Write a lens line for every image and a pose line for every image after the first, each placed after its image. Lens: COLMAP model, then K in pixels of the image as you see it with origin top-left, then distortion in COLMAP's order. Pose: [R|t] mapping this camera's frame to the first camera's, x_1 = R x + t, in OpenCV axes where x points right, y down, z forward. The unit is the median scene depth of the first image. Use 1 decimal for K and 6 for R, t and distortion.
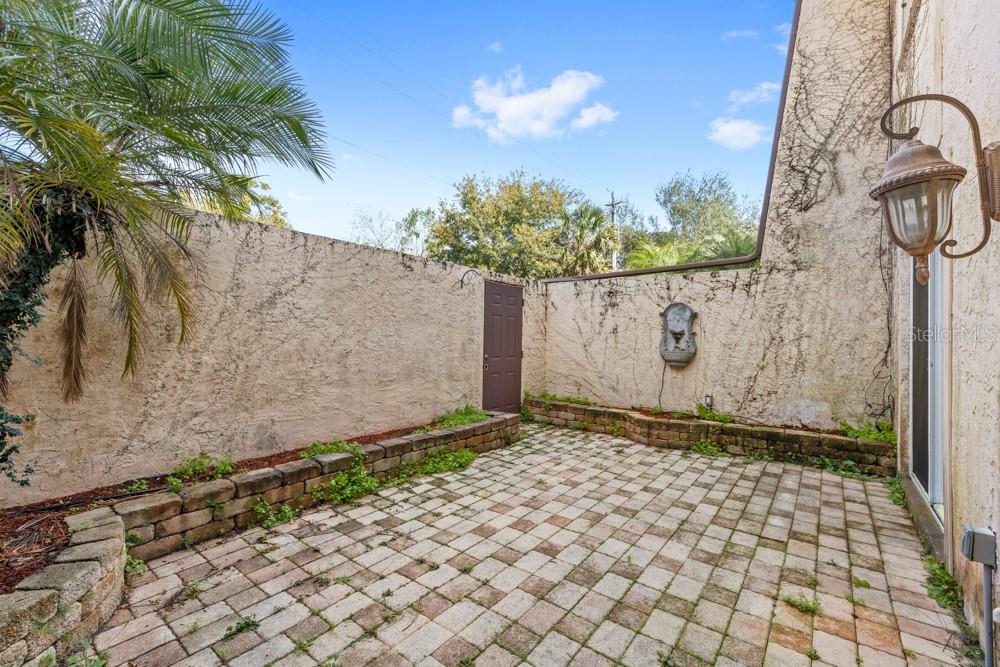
lens RADIAL K [[428.6, 0, 492.9], [0, 428.6, 332.9], [0, 0, 1]] dist [-0.003669, 0.000332]
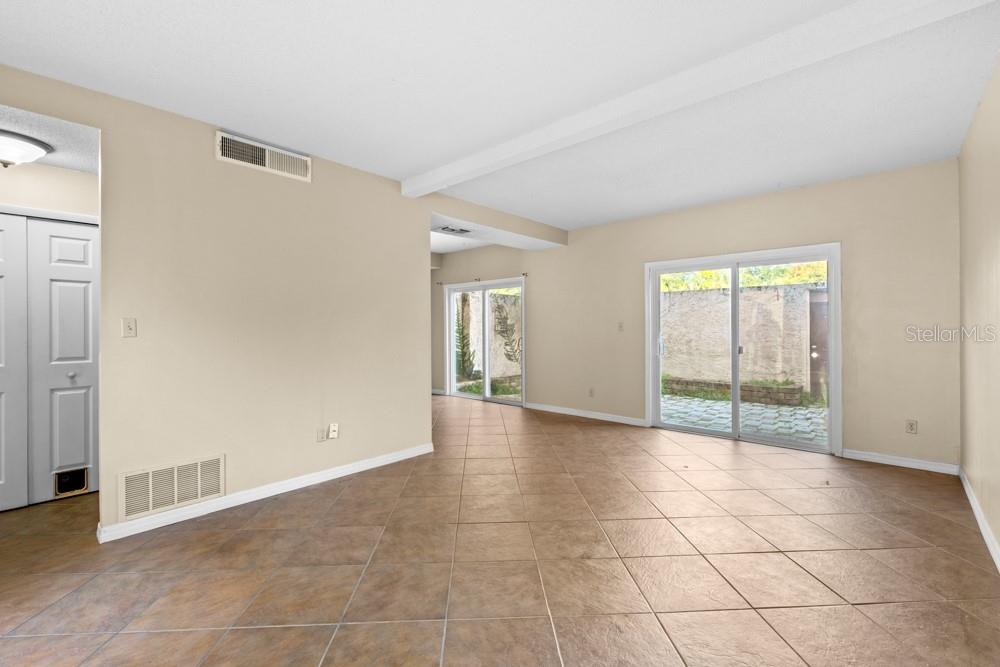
lens RADIAL K [[428.6, 0, 498.6], [0, 428.6, 330.1], [0, 0, 1]] dist [-0.003669, 0.000332]
pose [[-0.073259, -0.013542, -0.997221, 2.202181], [0.015140, 0.999777, -0.014689, 0.012217], [0.997198, -0.016174, -0.073038, 0.190143]]
